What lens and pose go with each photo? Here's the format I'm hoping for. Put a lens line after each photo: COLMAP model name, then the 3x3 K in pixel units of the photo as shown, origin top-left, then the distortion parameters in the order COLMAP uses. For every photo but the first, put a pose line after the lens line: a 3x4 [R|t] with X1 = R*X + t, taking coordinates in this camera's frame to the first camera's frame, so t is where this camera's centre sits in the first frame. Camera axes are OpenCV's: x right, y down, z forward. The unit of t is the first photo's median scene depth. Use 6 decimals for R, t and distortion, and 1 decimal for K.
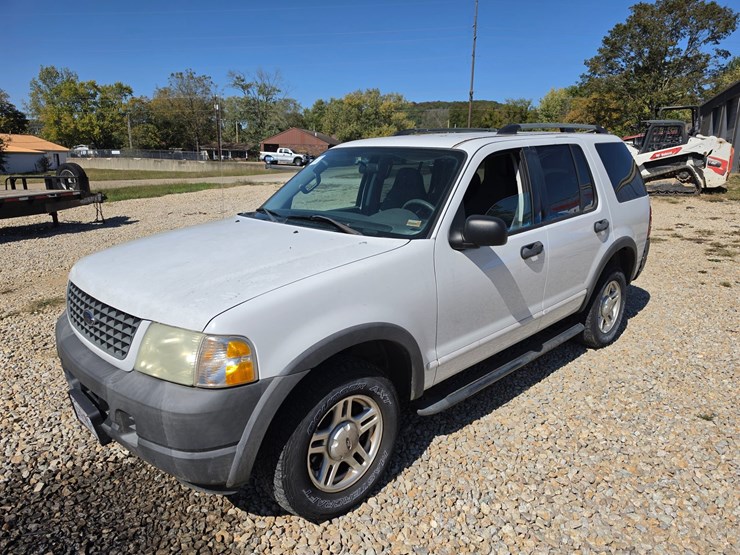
lens RADIAL K [[516.1, 0, 381.4], [0, 516.1, 273.8], [0, 0, 1]] dist [0.058150, -0.073443]
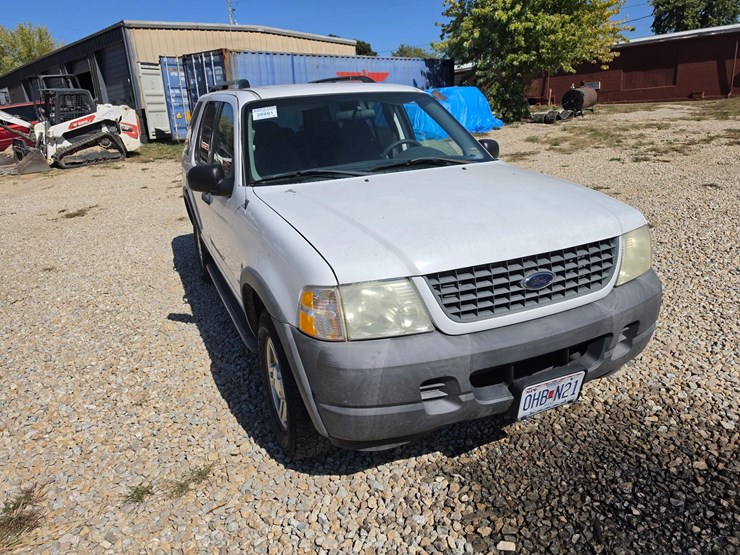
lens RADIAL K [[516.1, 0, 365.0], [0, 516.1, 274.6], [0, 0, 1]] dist [0.058150, -0.073443]
pose [[0.369840, -0.309024, 0.876198, -0.818579], [0.269036, 0.938282, 0.217361, -0.107707], [-0.889291, 0.155340, 0.430153, 0.509568]]
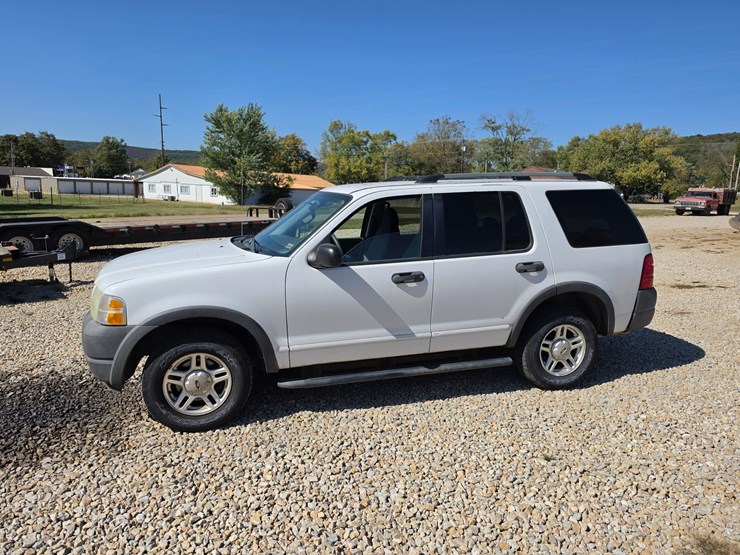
lens RADIAL K [[516.1, 0, 361.9], [0, 516.1, 264.2], [0, 0, 1]] dist [0.058150, -0.073443]
pose [[0.875379, 0.079643, -0.476832, 0.622884], [-0.121241, 0.990982, -0.057059, 0.004000], [0.467987, 0.107760, 0.877141, -0.086590]]
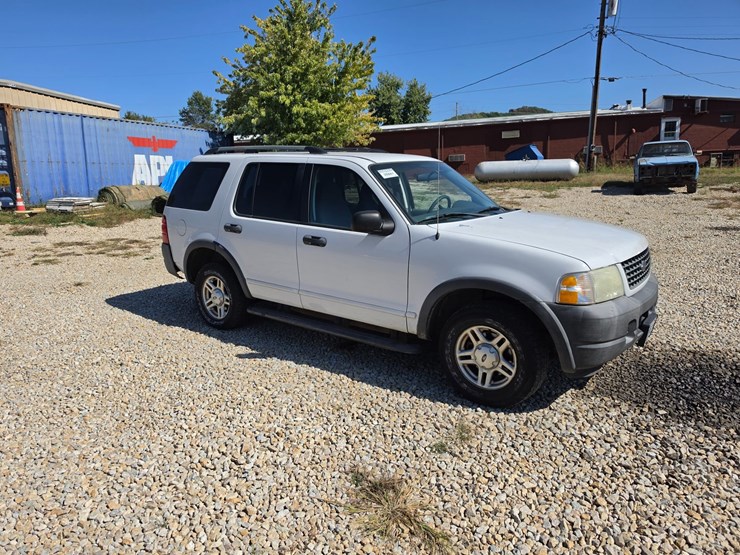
lens RADIAL K [[516.1, 0, 362.1], [0, 516.1, 287.1], [0, 0, 1]] dist [0.058150, -0.073443]
pose [[-0.116949, -0.223419, 0.967681, -1.156341], [0.246807, 0.937262, 0.246224, -0.261318], [-0.961982, 0.267626, -0.054471, 1.109861]]
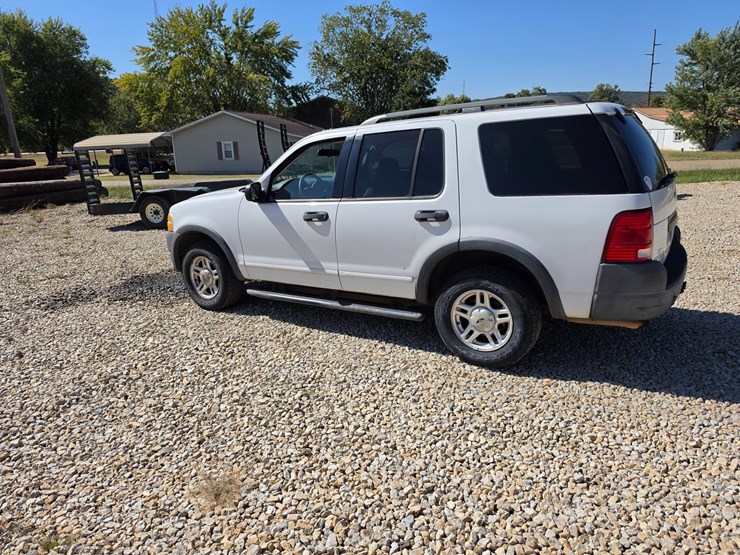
lens RADIAL K [[516.1, 0, 365.4], [0, 516.1, 270.9], [0, 0, 1]] dist [0.058150, -0.073443]
pose [[0.192342, 0.223072, -0.955638, 1.301530], [-0.184149, 0.964726, 0.188130, -0.148906], [0.963895, 0.139795, 0.226636, 0.686605]]
